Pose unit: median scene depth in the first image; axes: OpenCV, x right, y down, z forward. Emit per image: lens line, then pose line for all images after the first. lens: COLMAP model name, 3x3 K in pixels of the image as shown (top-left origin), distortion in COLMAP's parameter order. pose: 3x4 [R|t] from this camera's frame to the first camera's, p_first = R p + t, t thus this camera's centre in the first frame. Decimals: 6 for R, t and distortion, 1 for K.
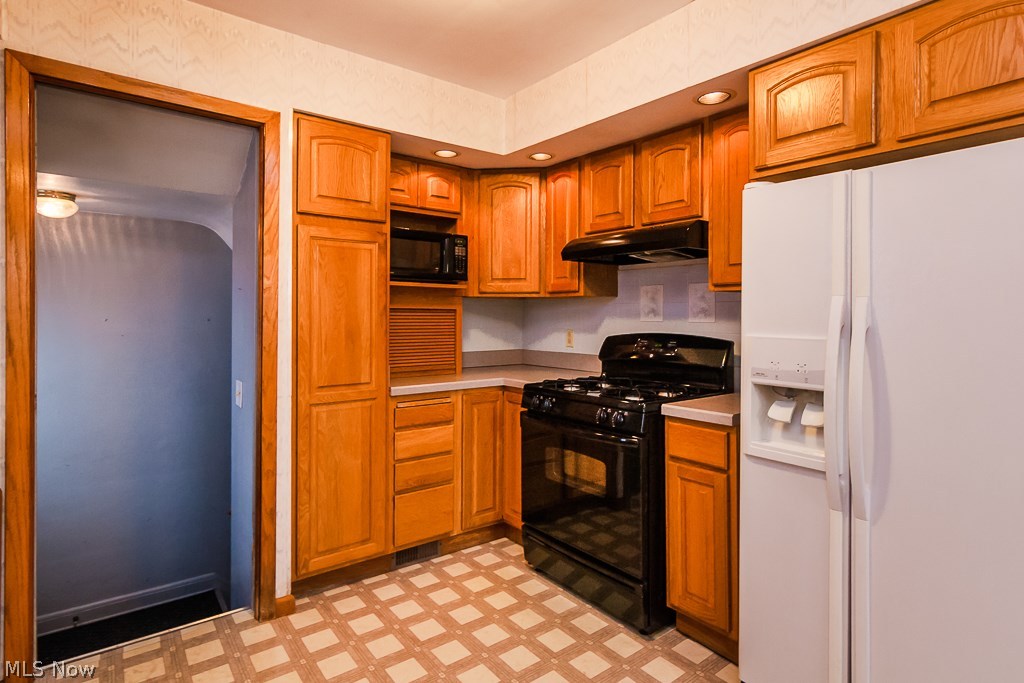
lens RADIAL K [[538.4, 0, 512.5], [0, 538.4, 314.4], [0, 0, 1]] dist [-0.000603, 0.001031]
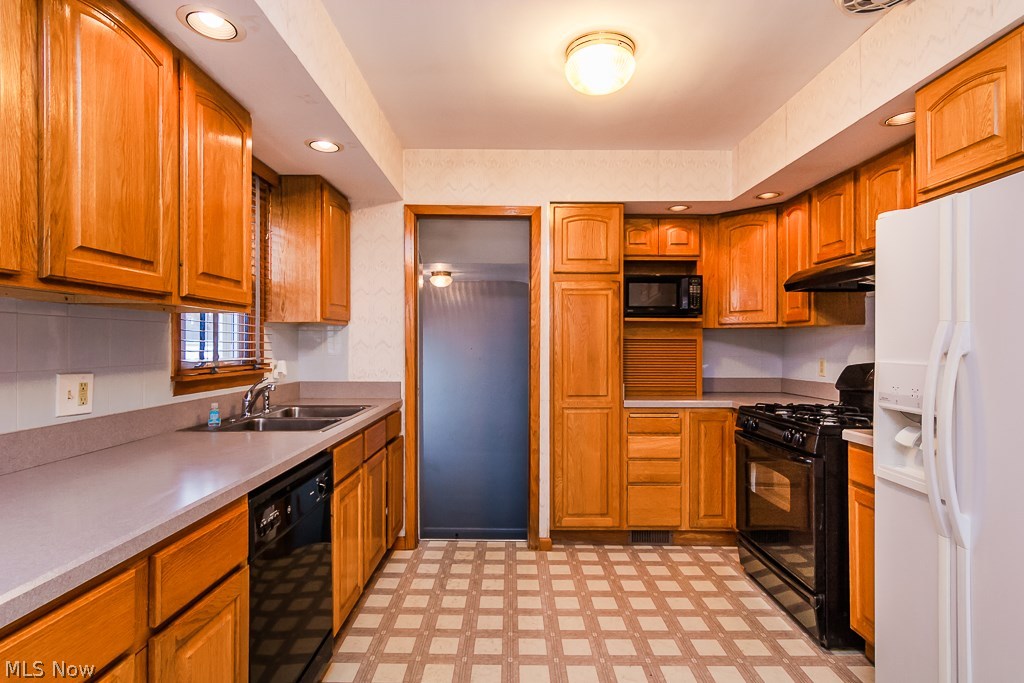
lens RADIAL K [[514.4, 0, 510.1], [0, 514.4, 346.4], [0, 0, 1]] dist [-0.001988, -0.000162]
pose [[0.789125, -0.001539, -0.614230, 0.312587], [0.001552, 0.999999, -0.000513, 0.006456], [0.614230, -0.000548, 0.789127, -0.136079]]
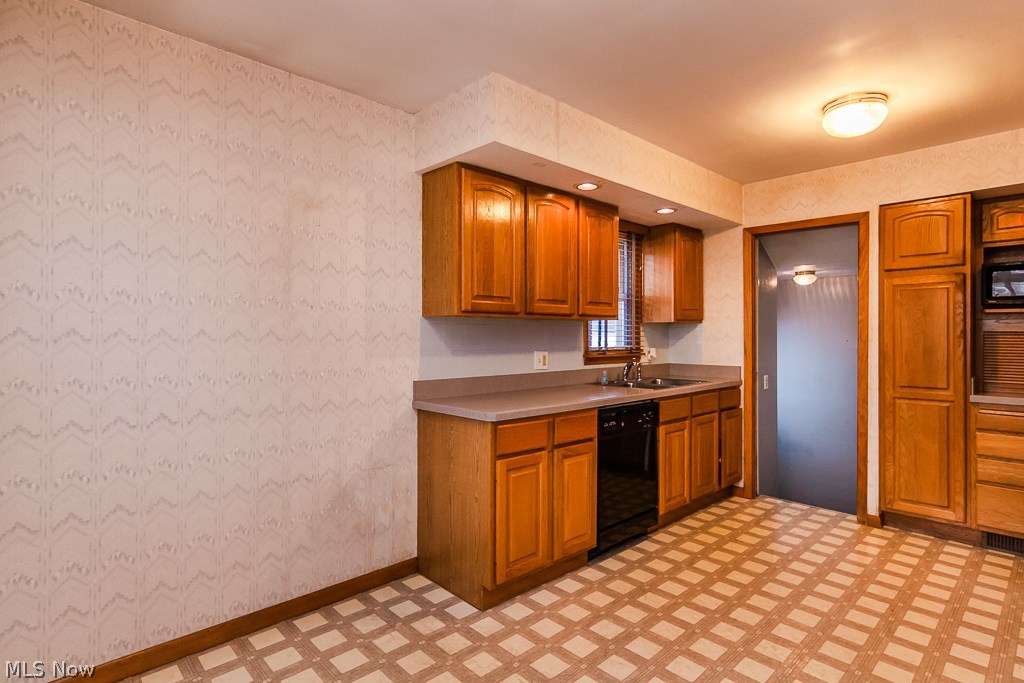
lens RADIAL K [[527.7, 0, 512.0], [0, 527.7, 341.5], [0, 0, 1]] dist [0.000551, 0.000261]
pose [[0.094926, 0.005698, -0.995468, 0.892123], [-0.001016, 0.999984, 0.005627, 0.004919], [0.995484, 0.000477, 0.094931, -0.179994]]
